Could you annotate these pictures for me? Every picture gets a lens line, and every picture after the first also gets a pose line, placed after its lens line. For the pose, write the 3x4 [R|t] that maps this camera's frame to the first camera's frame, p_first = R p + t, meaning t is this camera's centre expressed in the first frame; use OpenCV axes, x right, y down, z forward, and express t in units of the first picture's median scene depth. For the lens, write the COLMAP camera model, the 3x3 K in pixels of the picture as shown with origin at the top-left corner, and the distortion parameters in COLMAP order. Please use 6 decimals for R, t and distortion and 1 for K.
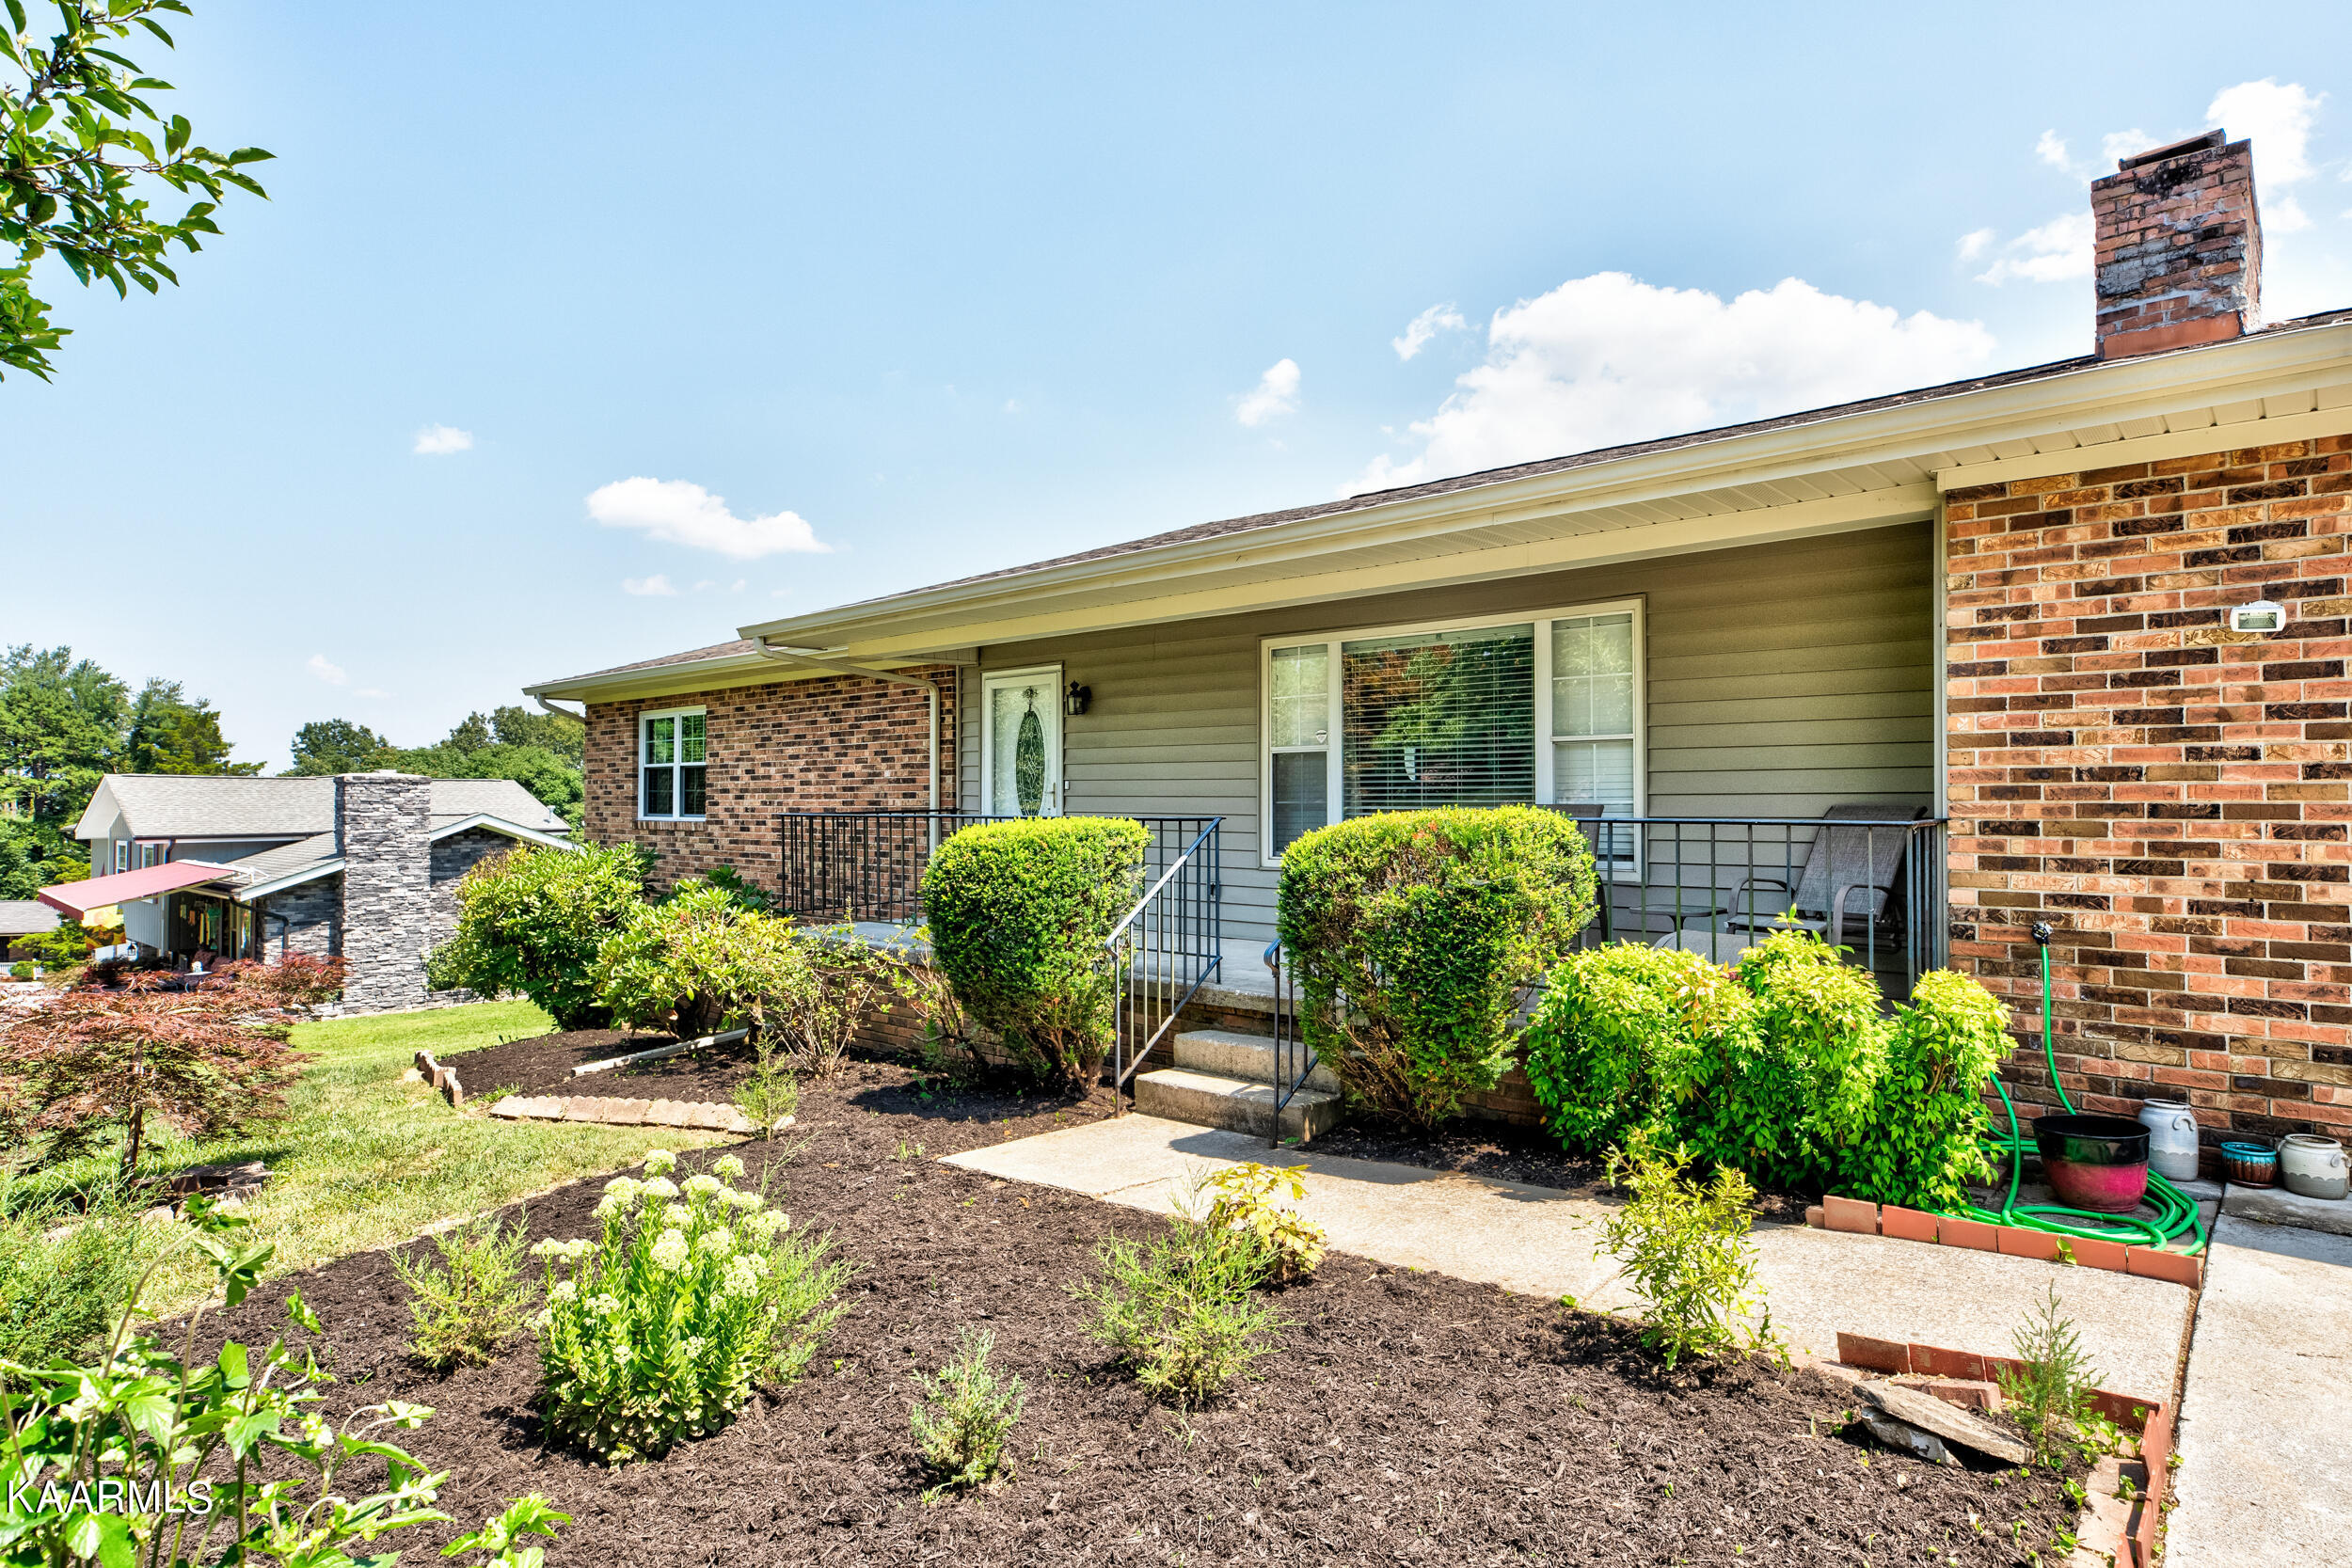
lens RADIAL K [[1247.3, 0, 1176.1], [0, 1247.3, 786.0], [0, 0, 1]] dist [0.004645, 0.001052]
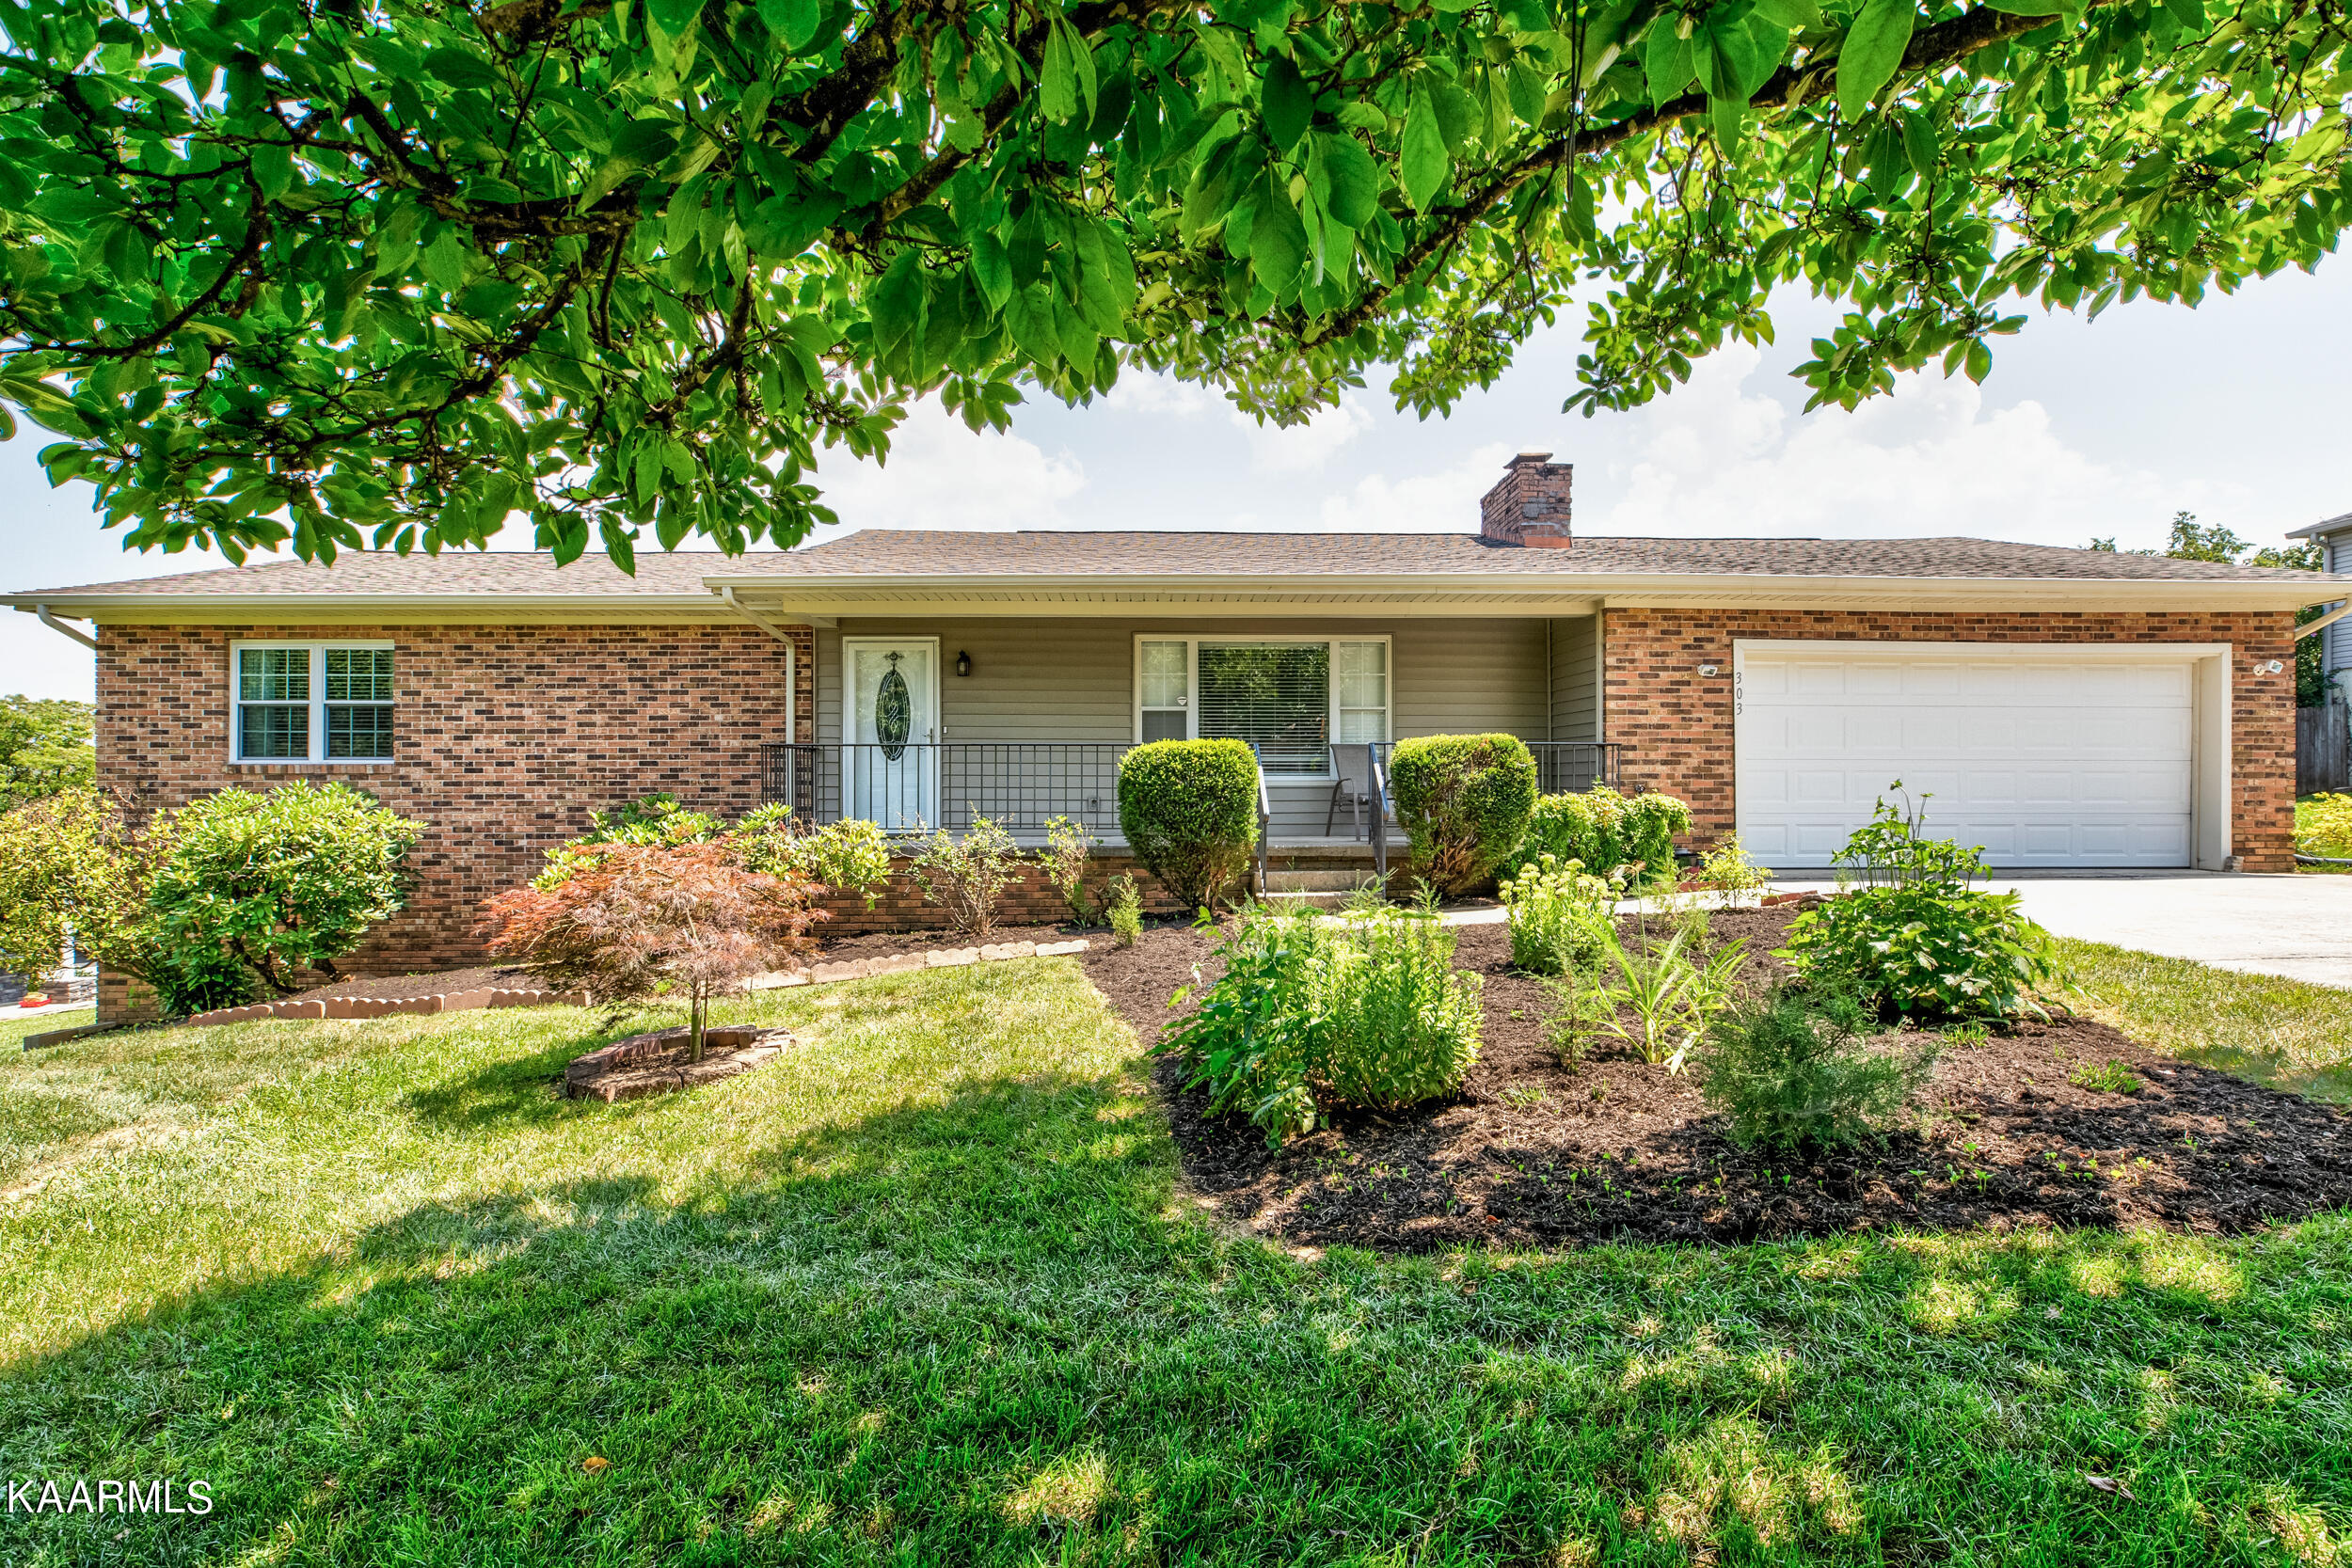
lens RADIAL K [[1076.0, 0, 1178.5], [0, 1076.0, 788.9], [0, 0, 1]] dist [-0.013701, -0.000249]
pose [[0.745828, 0.001787, 0.666137, -0.858823], [-0.009572, 0.999922, 0.008036, 0.064753], [-0.666070, -0.012370, 0.745787, 0.002065]]
